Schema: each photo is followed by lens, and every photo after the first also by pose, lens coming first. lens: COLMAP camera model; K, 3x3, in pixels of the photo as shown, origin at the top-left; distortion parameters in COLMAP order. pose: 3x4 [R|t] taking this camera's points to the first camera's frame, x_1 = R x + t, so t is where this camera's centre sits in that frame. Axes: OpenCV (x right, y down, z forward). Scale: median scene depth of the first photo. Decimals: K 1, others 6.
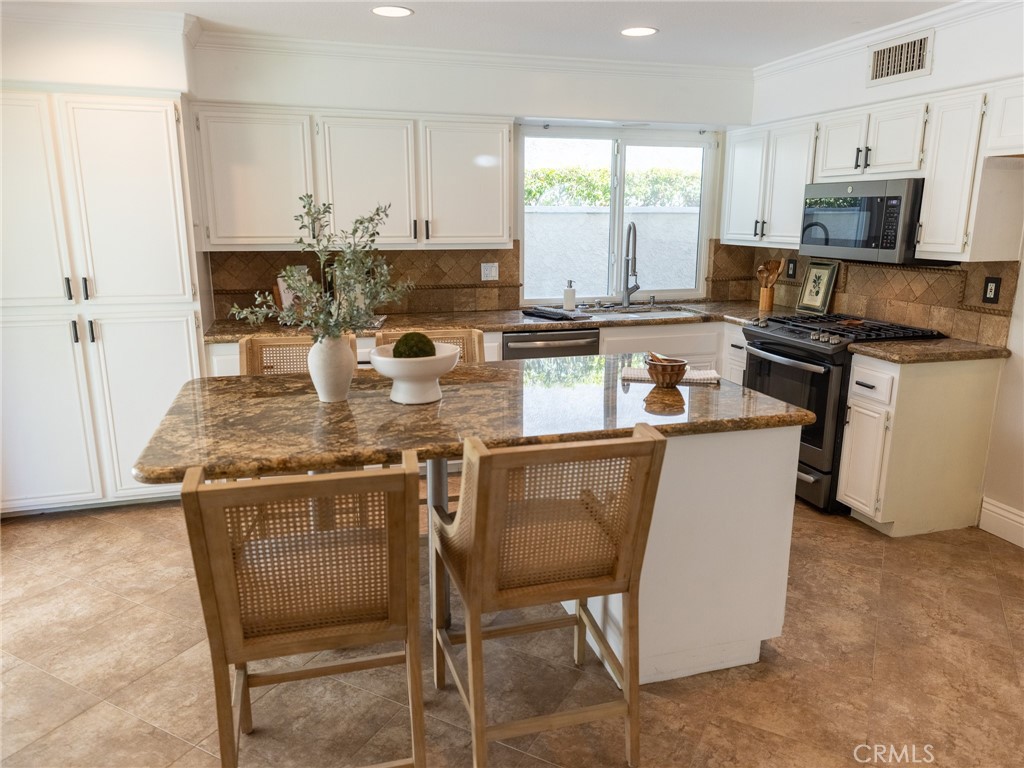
lens RADIAL K [[719.0, 0, 512.0], [0, 719.0, 384.0], [0, 0, 1]] dist [0.003585, 0.002745]
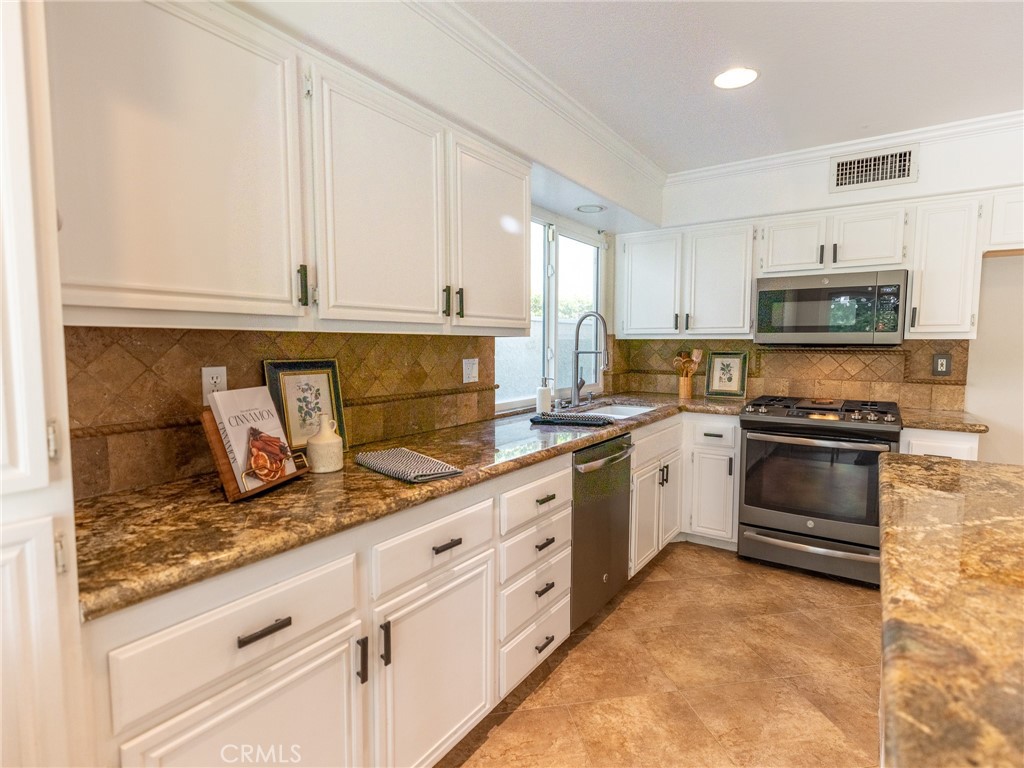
lens RADIAL K [[526.8, 0, 512.0], [0, 526.8, 384.0], [0, 0, 1]] dist [0.001729, 0.000006]
pose [[0.779295, -0.048578, 0.624772, -0.380830], [0.142356, 0.984649, -0.101004, -0.094735], [-0.610274, 0.167652, 0.774247, 0.643622]]
